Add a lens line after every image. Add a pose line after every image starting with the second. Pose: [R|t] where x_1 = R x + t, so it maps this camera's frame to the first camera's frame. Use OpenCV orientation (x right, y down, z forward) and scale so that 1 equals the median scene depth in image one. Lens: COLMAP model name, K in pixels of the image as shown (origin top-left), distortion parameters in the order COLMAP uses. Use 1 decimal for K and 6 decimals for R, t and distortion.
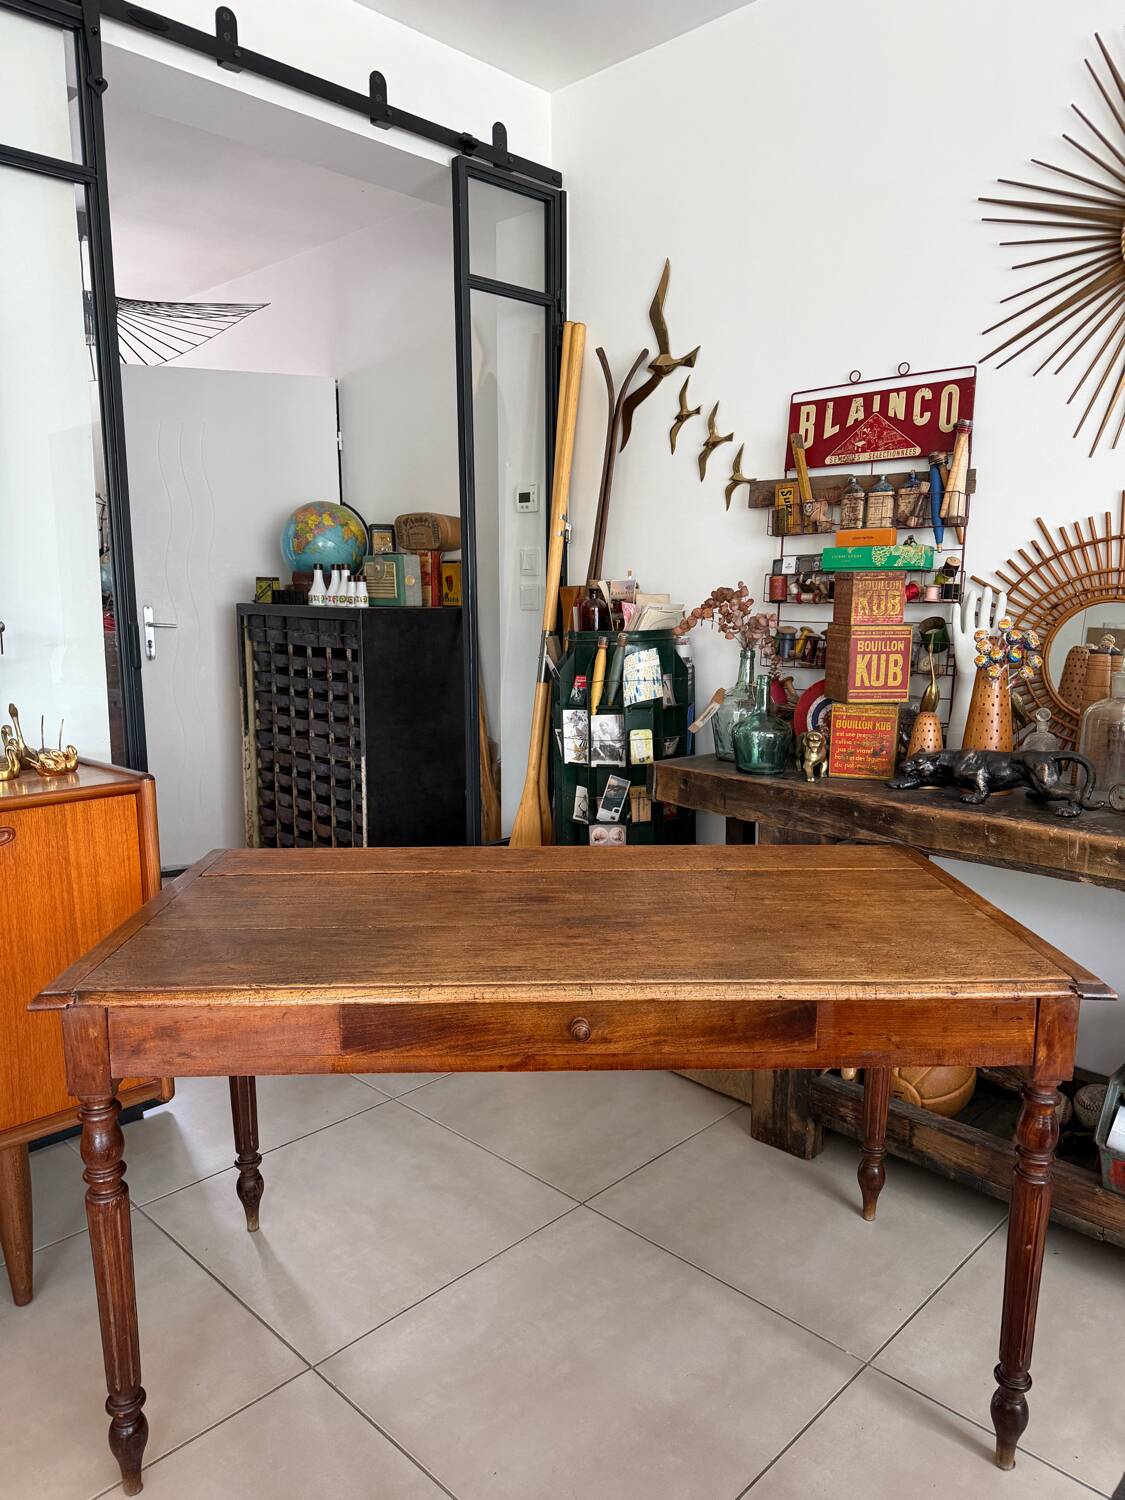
lens RADIAL K [[1059.5, 0, 546.4], [0, 1059.5, 754.7], [0, 0, 1]] dist [0.124459, -0.229938]
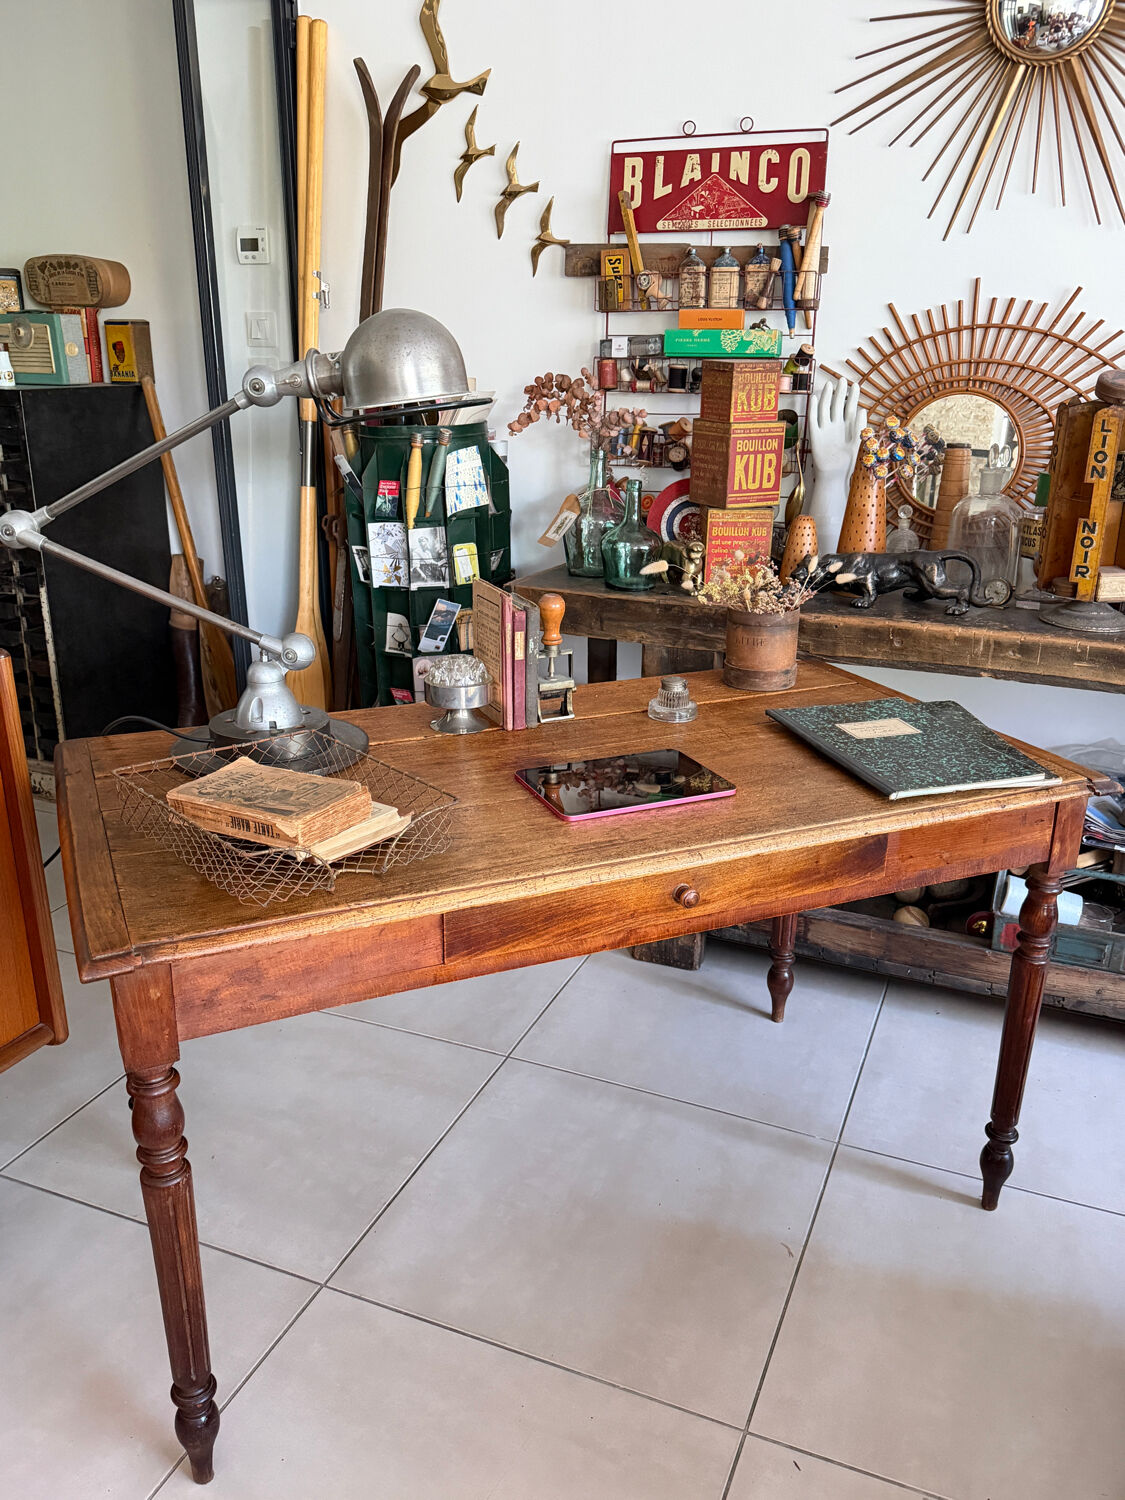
lens RADIAL K [[1205.0, 0, 564.0], [0, 1205.0, 749.7], [0, 0, 1]] dist [0.167067, -0.377331]
pose [[0.924801, -0.116059, 0.362316, -0.249421], [0.051440, 0.981733, 0.183175, -0.041108], [-0.376957, -0.150763, 0.913879, 0.039611]]
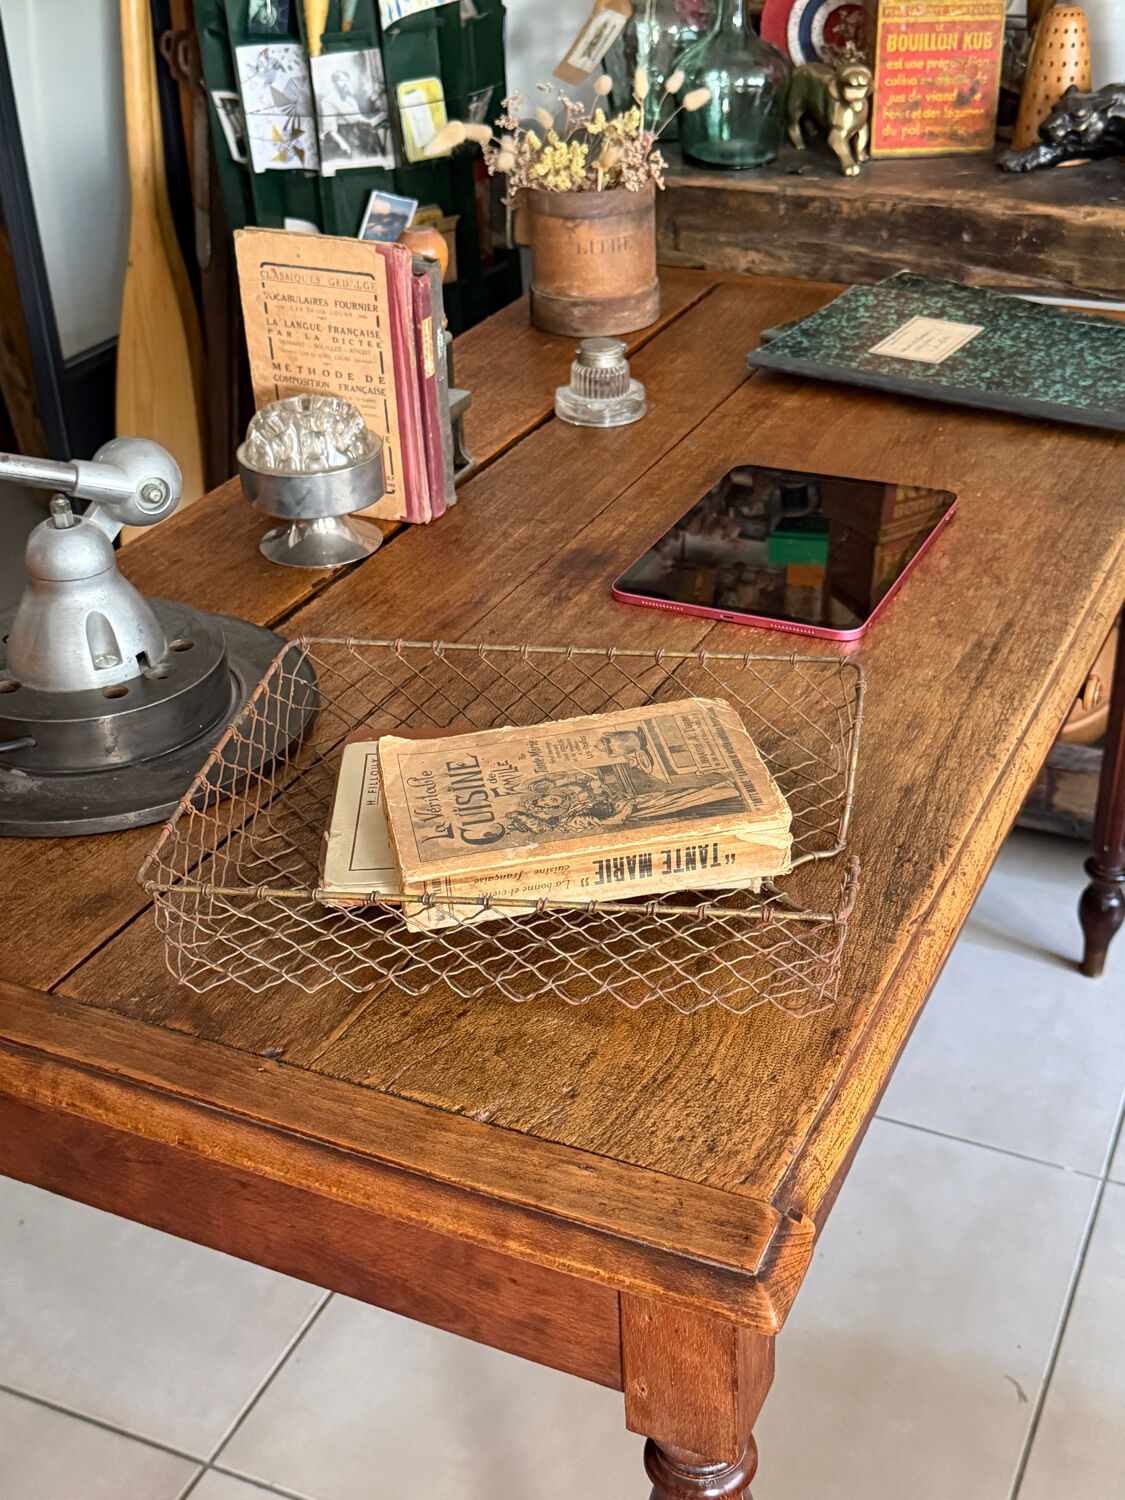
lens RADIAL K [[1888.7, 0, 568.7], [0, 1888.7, 762.4], [0, 0, 1]] dist [0.208637, -0.567484]
pose [[0.933591, -0.206238, 0.293043, -0.182241], [0.088899, 0.925512, 0.368137, -0.059010], [-0.347139, -0.317638, 0.882384, 0.162471]]
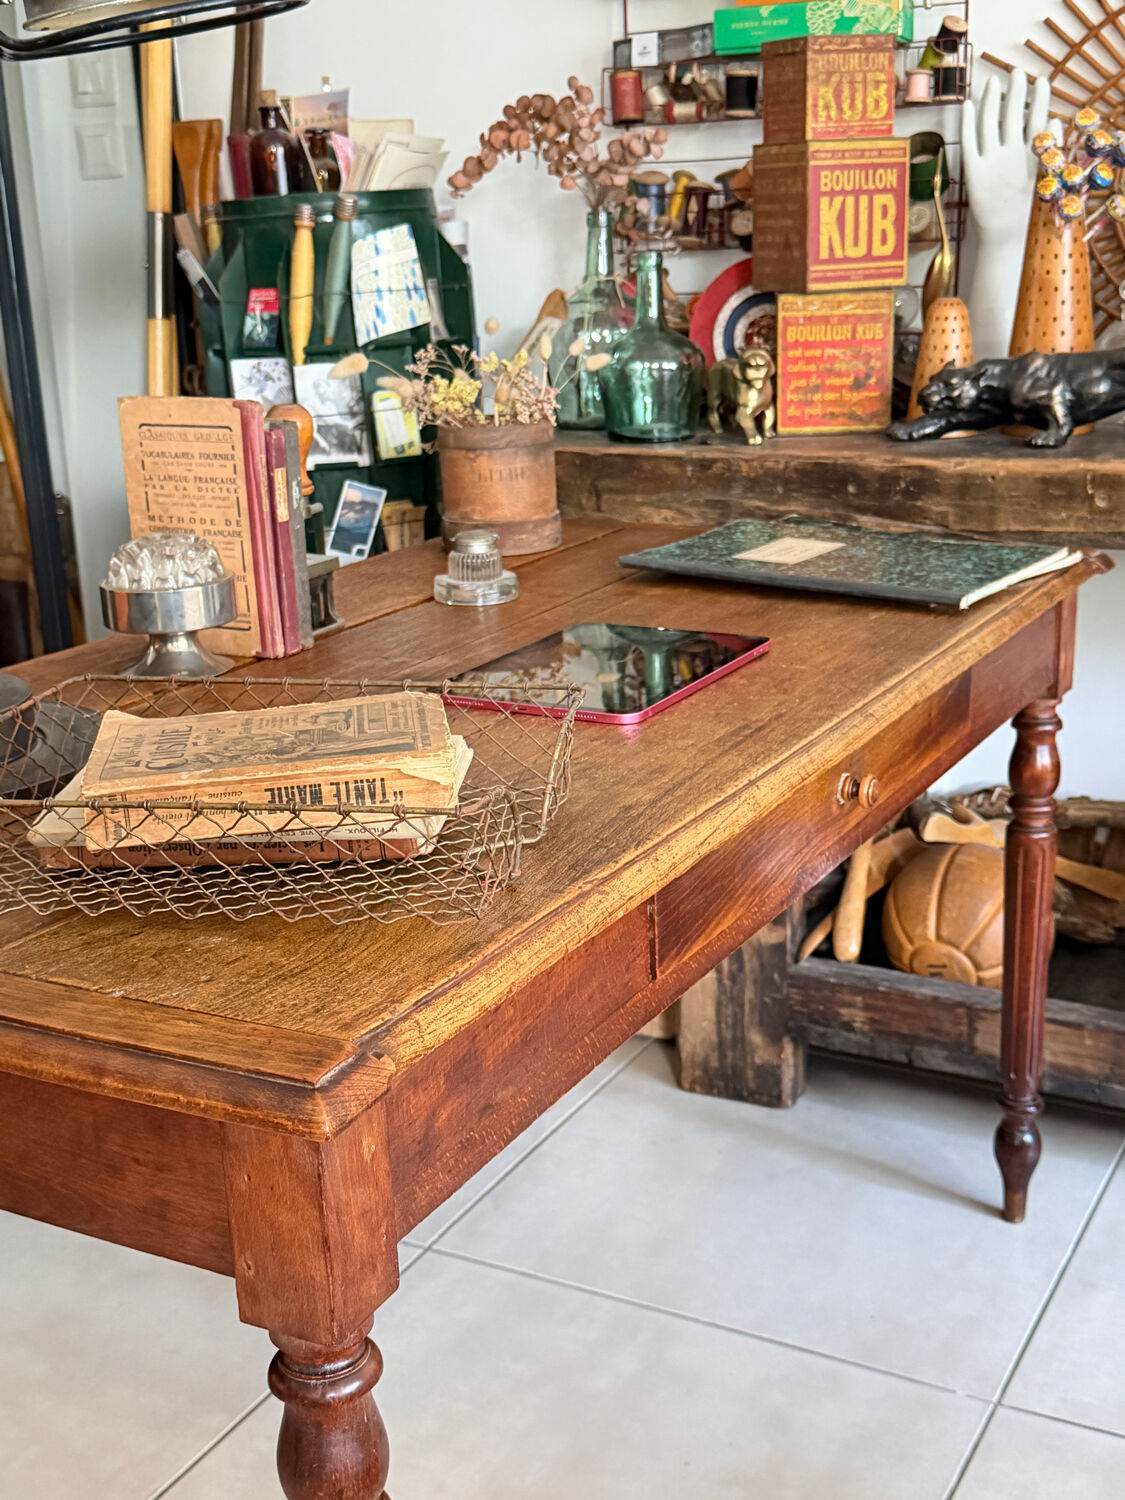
lens RADIAL K [[1894.2, 0, 566.8], [0, 1894.2, 738.3], [0, 0, 1]] dist [0.167397, -0.402702]
pose [[0.955839, -0.113121, 0.271249, -0.117551], [0.082833, 0.989233, 0.120655, 0.045778], [-0.281977, -0.092859, 0.954917, 0.081084]]
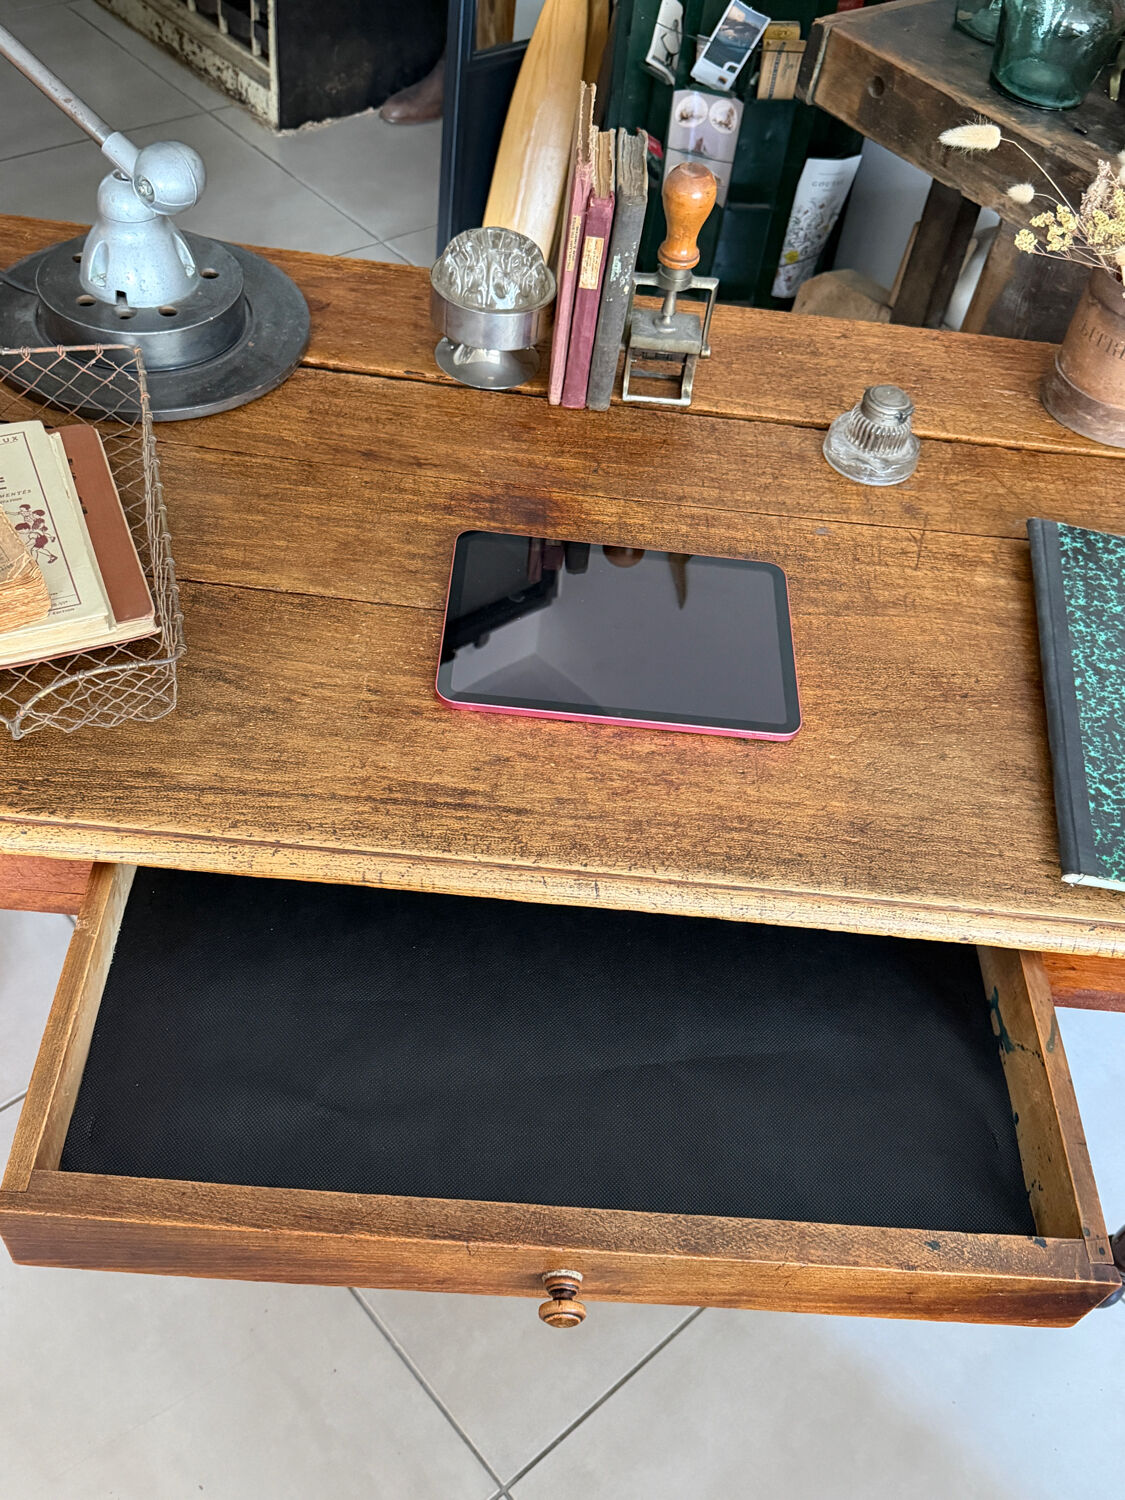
lens RADIAL K [[1393.0, 0, 560.7], [0, 1393.0, 767.7], [0, 0, 1]] dist [0.173700, -0.396535]
pose [[0.991568, 0.121907, 0.043945, -0.006009], [-0.122142, 0.765956, 0.631184, -0.130126], [0.043286, -0.631229, 0.774387, 0.290746]]
